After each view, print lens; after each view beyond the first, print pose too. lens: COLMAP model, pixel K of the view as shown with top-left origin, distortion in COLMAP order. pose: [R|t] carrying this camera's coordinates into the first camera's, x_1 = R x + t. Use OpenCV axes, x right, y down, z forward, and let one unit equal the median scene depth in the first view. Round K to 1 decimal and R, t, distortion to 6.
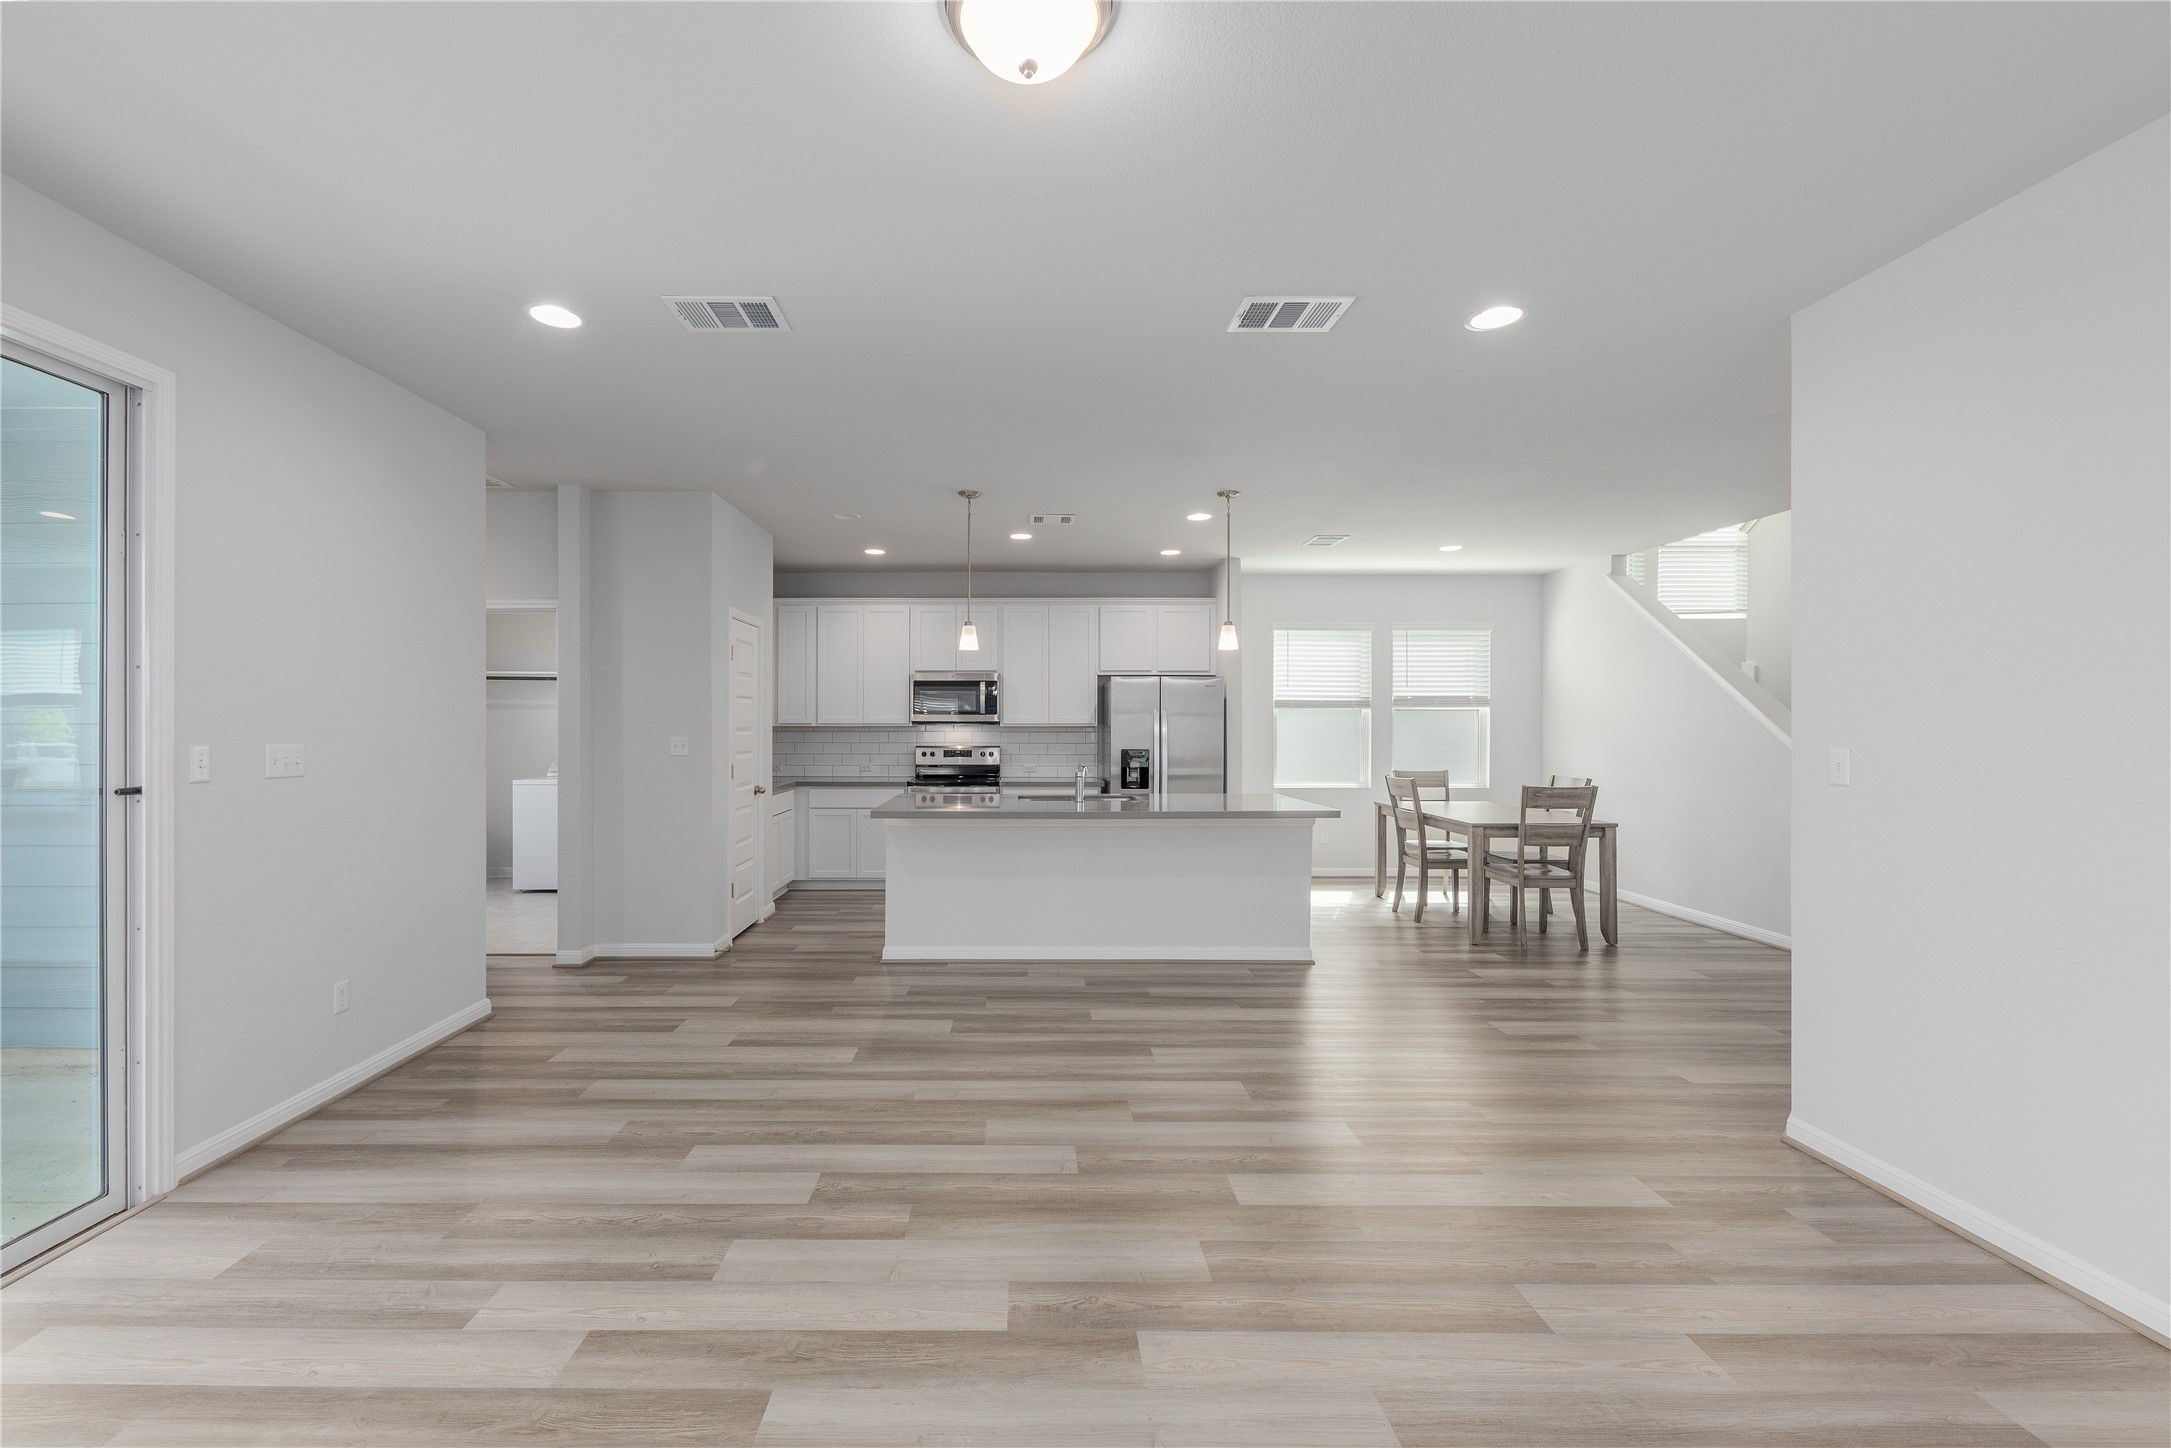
lens RADIAL K [[917.1, 0, 1020.5], [0, 917.1, 747.8], [0, 0, 1]] dist [-0.001571, -0.000050]
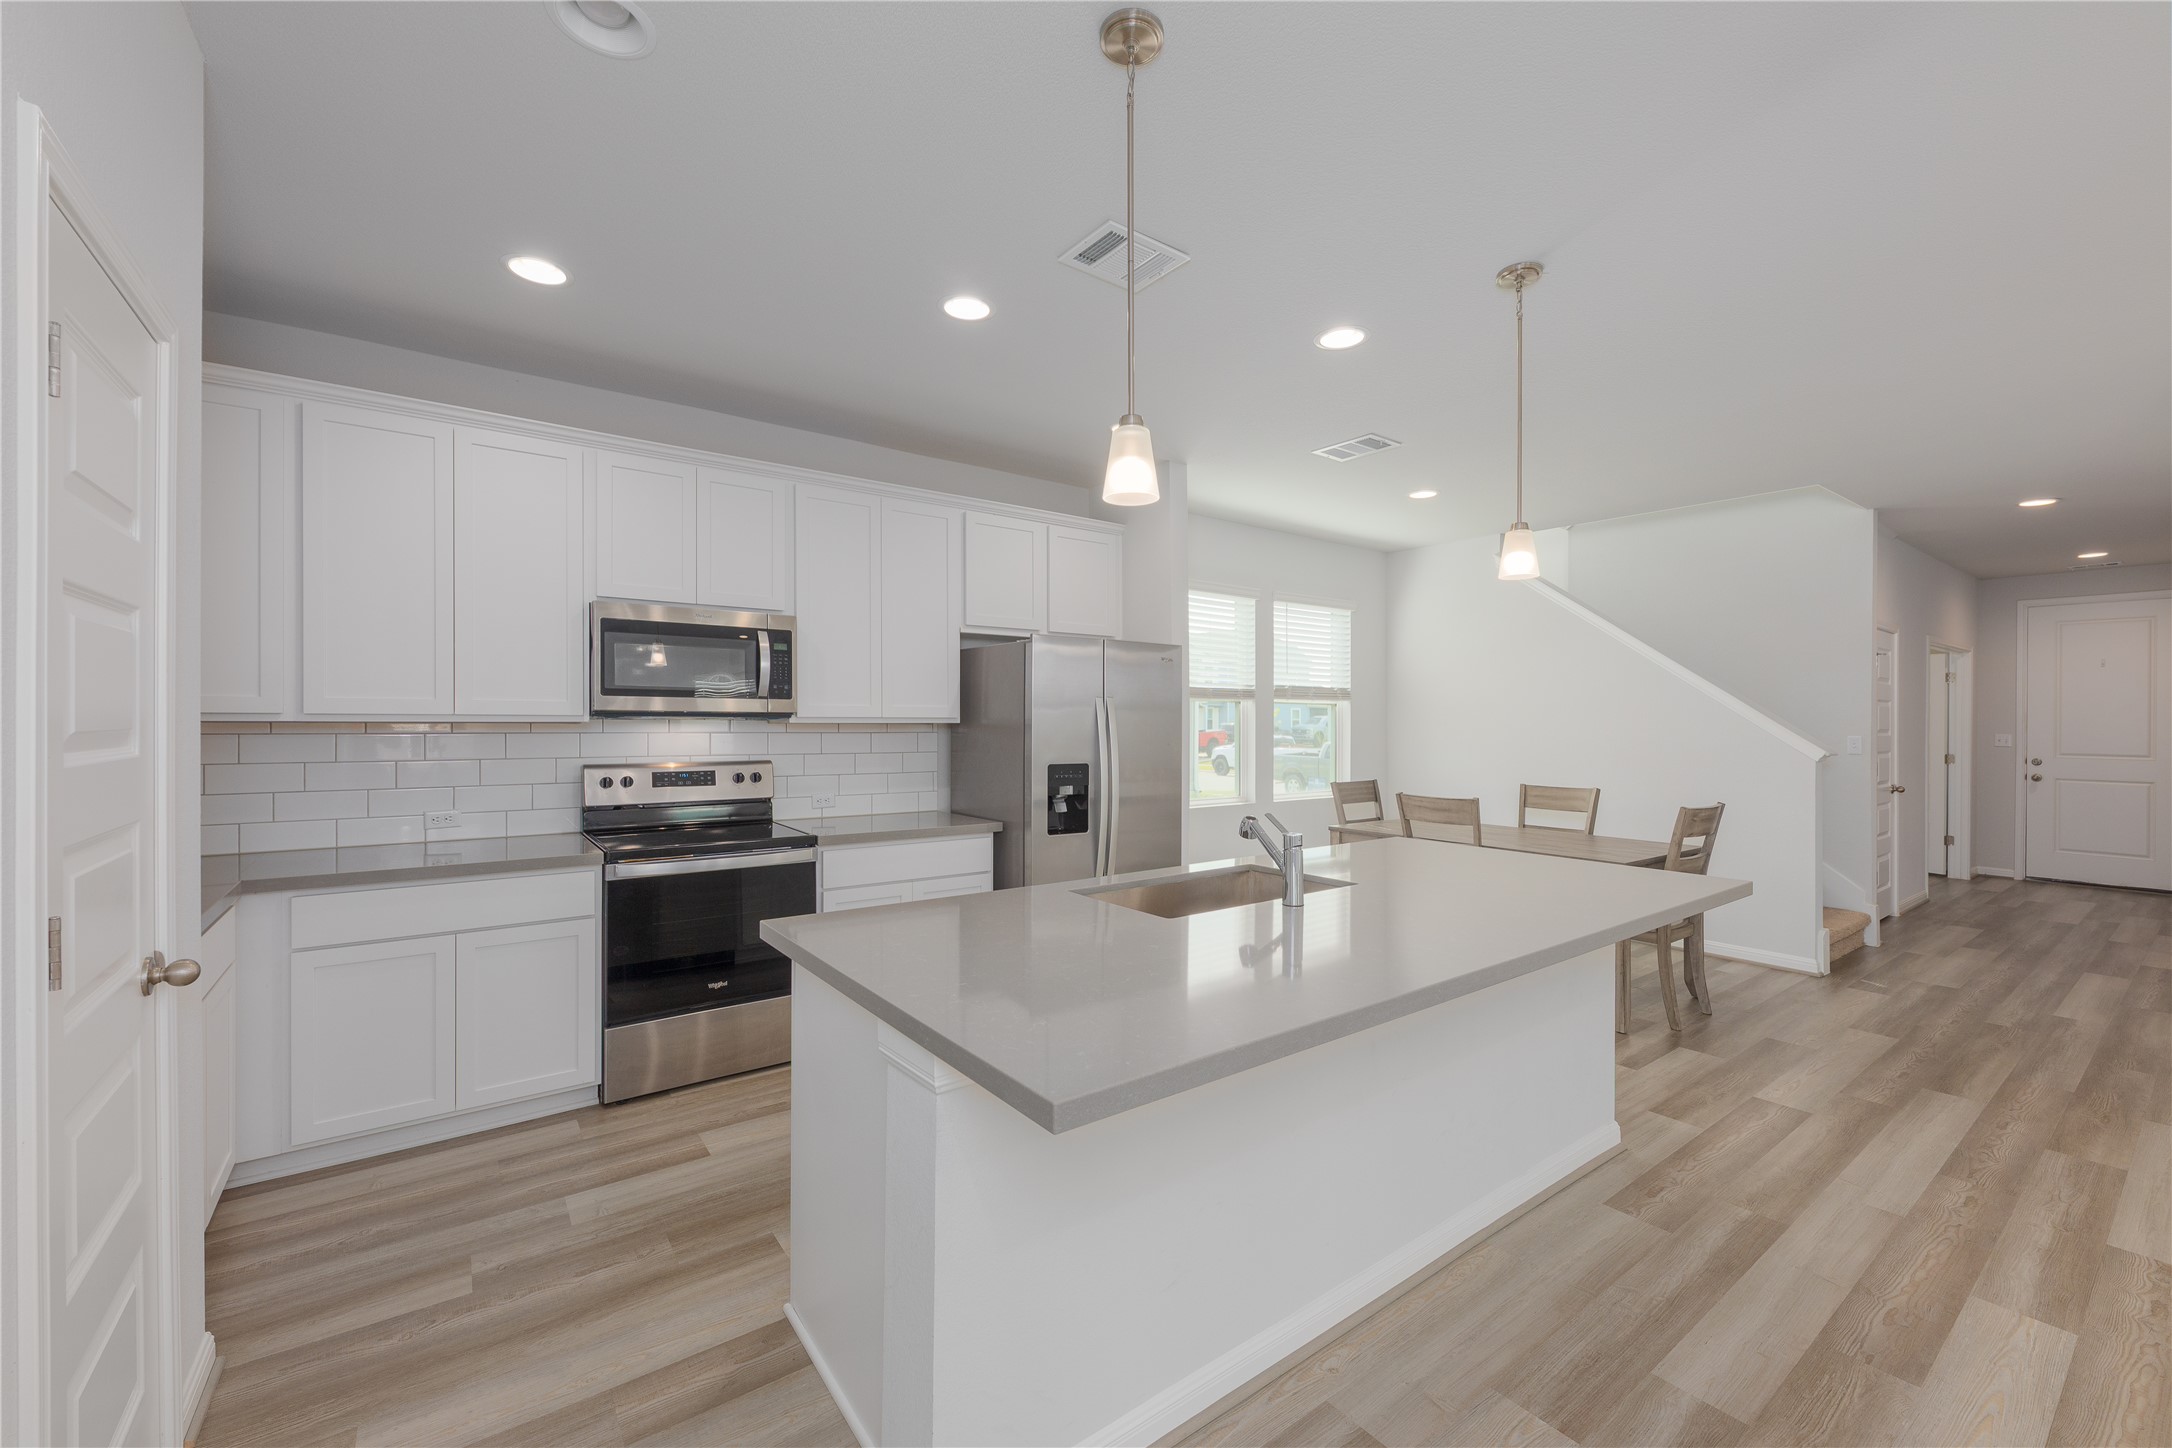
lens RADIAL K [[875.4, 0, 1086.0], [0, 875.4, 724.0], [0, 0, 1]] dist [-0.018205, 0.000016]
pose [[0.800253, 0.001930, 0.599660, -0.180802], [0.009972, 0.999814, -0.016524, -0.013354], [-0.599580, 0.019203, 0.800084, 0.525560]]
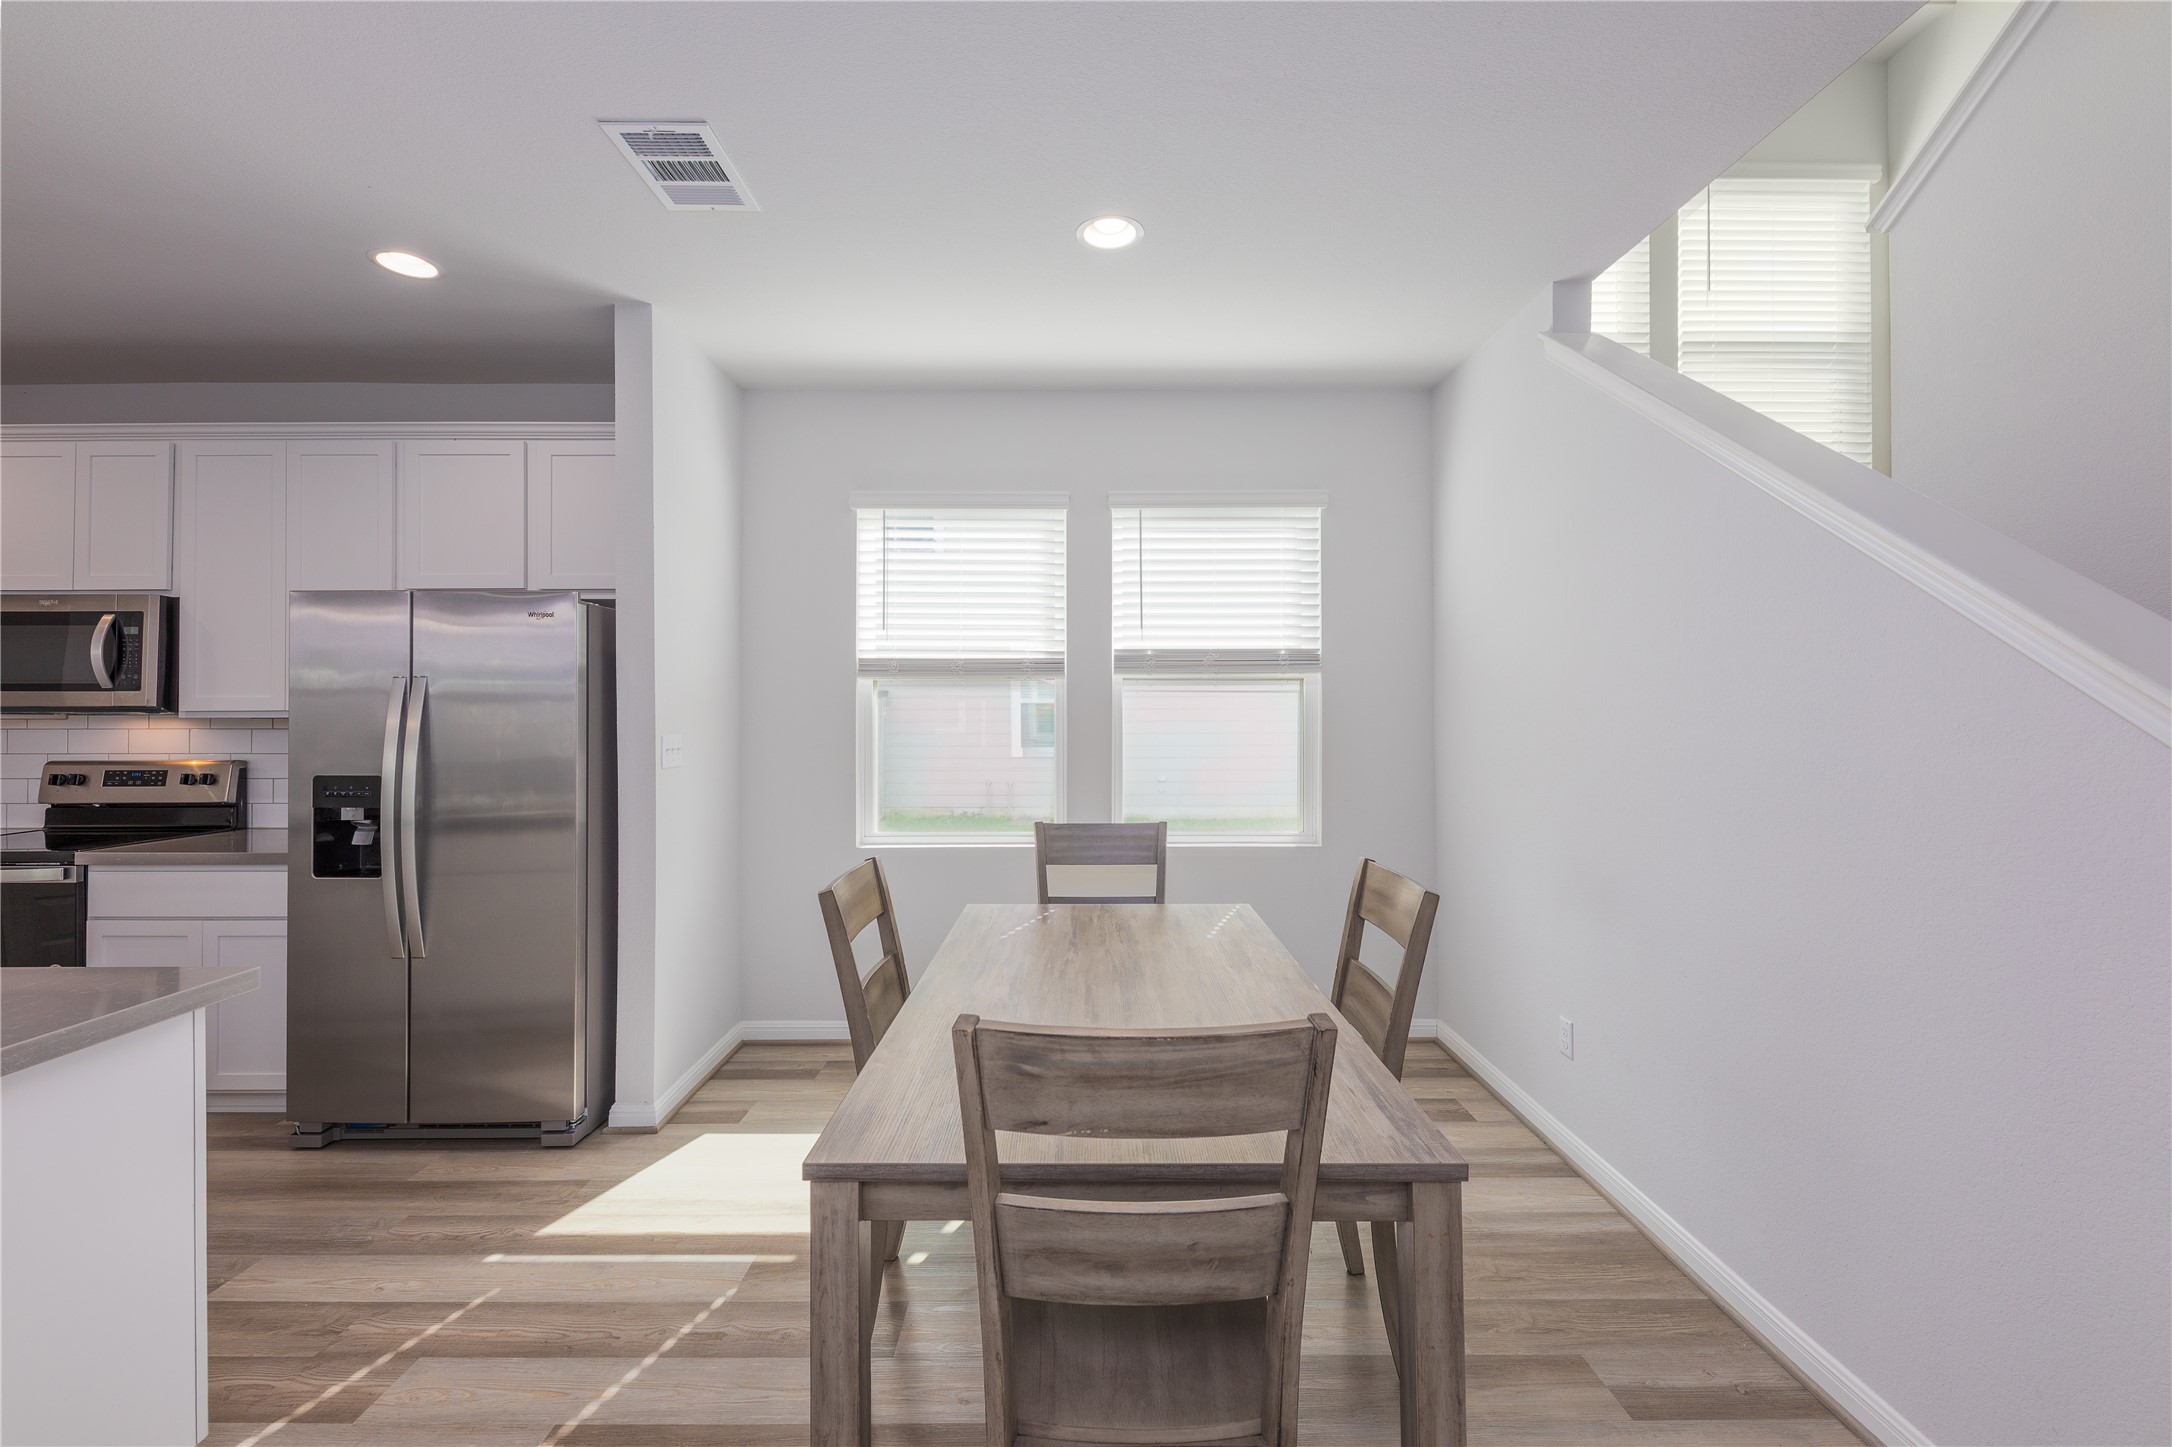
lens RADIAL K [[873.1, 0, 1093.9], [0, 873.1, 712.9], [0, 0, 1]] dist [0.014631, 0.000178]
pose [[0.999990, -0.003151, -0.003265, 0.419429], [0.003082, 0.999780, -0.020754, -0.015919], [0.003330, 0.020744, 0.999779, 0.585221]]
